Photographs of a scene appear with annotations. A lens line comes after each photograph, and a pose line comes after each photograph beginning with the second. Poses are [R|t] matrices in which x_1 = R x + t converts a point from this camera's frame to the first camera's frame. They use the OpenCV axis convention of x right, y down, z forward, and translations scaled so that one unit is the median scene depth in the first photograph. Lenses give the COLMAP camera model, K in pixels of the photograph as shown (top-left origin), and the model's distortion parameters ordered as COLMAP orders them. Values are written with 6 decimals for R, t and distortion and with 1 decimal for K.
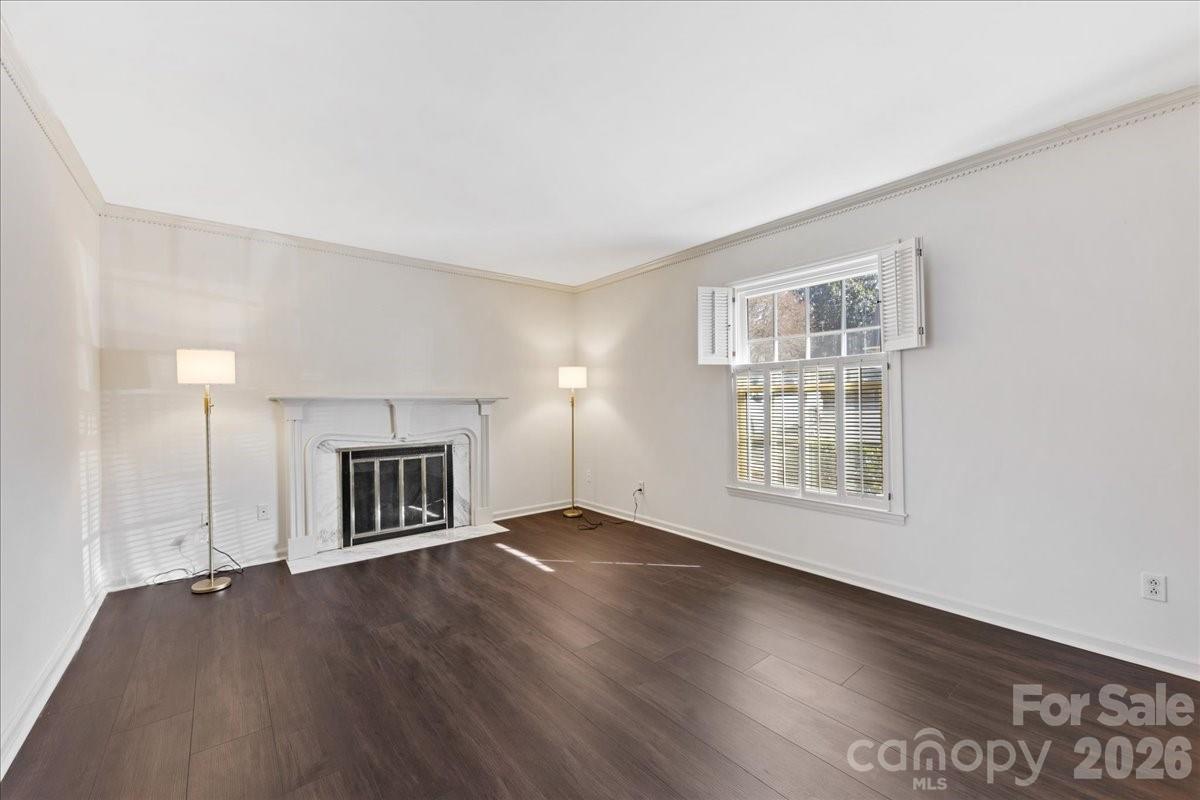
lens RADIAL K [[470.3, 0, 597.7], [0, 470.3, 402.2], [0, 0, 1]] dist [-0.003852, 0.000255]
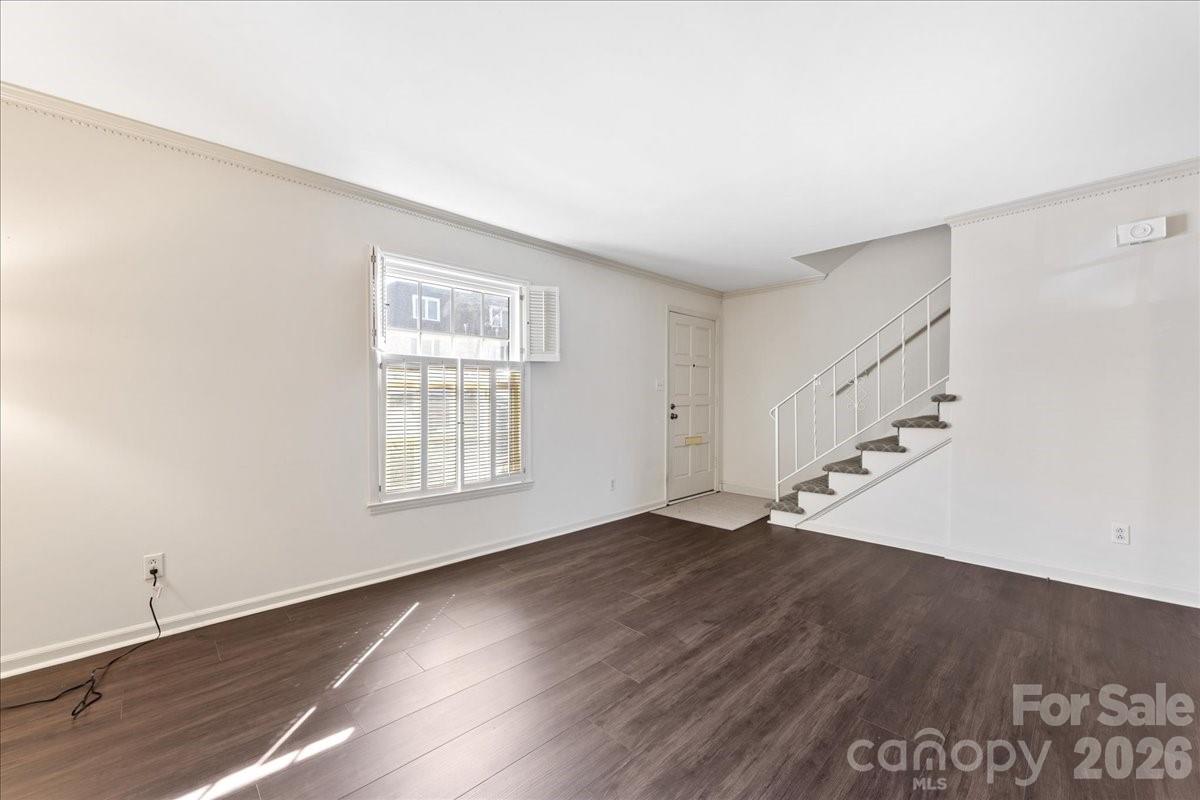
lens RADIAL K [[470.3, 0, 597.7], [0, 470.3, 402.2], [0, 0, 1]] dist [-0.003852, 0.000255]
pose [[-0.088784, 0.002292, 0.996048, -0.532501], [0.003001, 0.999993, -0.002034, 0.008768], [-0.996046, 0.002809, -0.088790, 0.671276]]
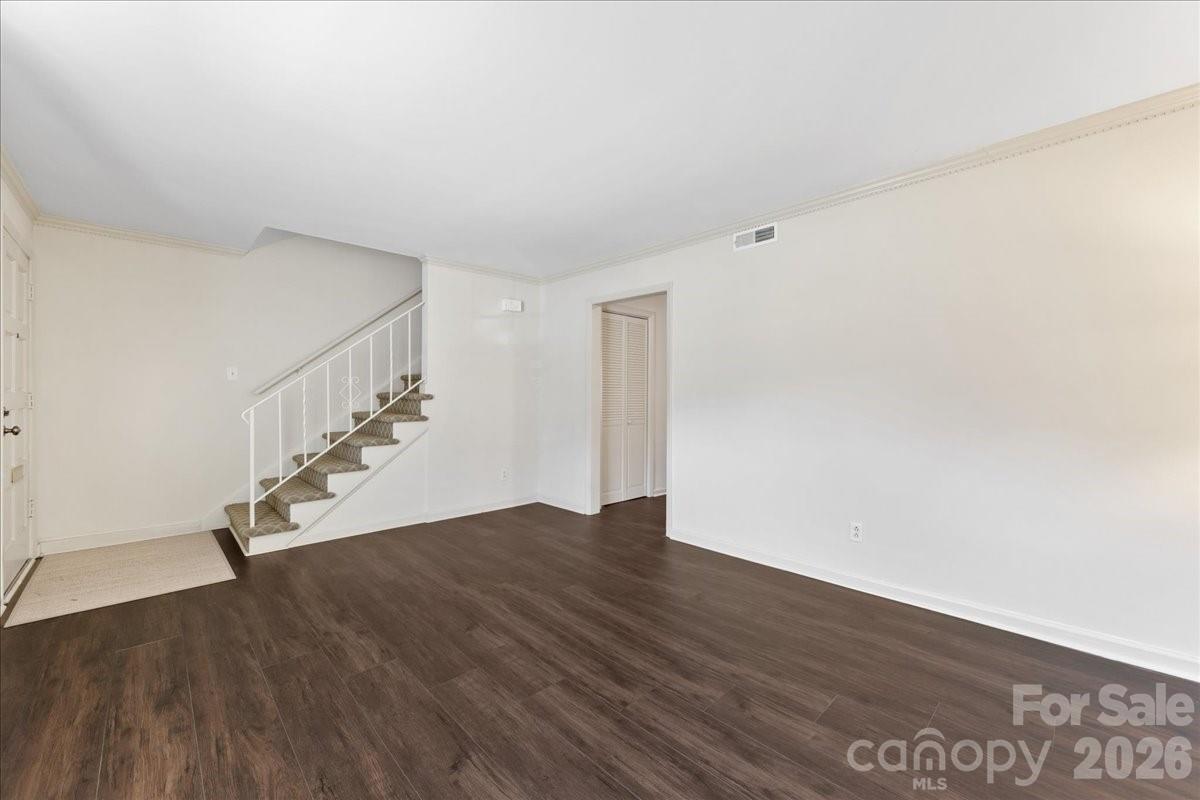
lens RADIAL K [[470.3, 0, 597.7], [0, 470.3, 402.2], [0, 0, 1]] dist [-0.003852, 0.000255]
pose [[-0.996465, 0.008575, -0.083576, -0.026089], [0.007524, 0.999889, 0.012878, 0.002321], [0.083677, 0.012204, -0.996418, 1.094472]]
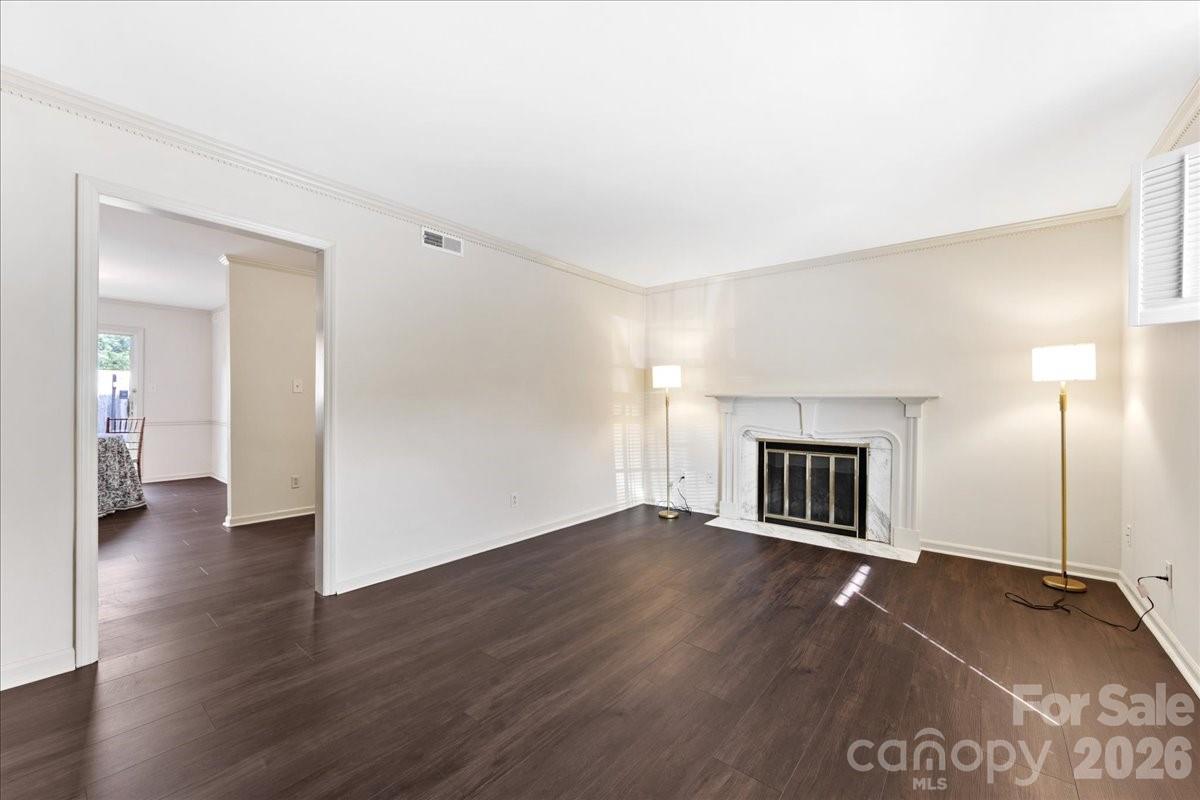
lens RADIAL K [[470.3, 0, 597.7], [0, 470.3, 402.2], [0, 0, 1]] dist [-0.003852, 0.000255]
pose [[0.202332, 0.013858, -0.979219, 0.537215], [-0.009687, 0.999879, 0.012149, -0.004298], [0.979269, 0.007027, 0.202441, 0.350891]]
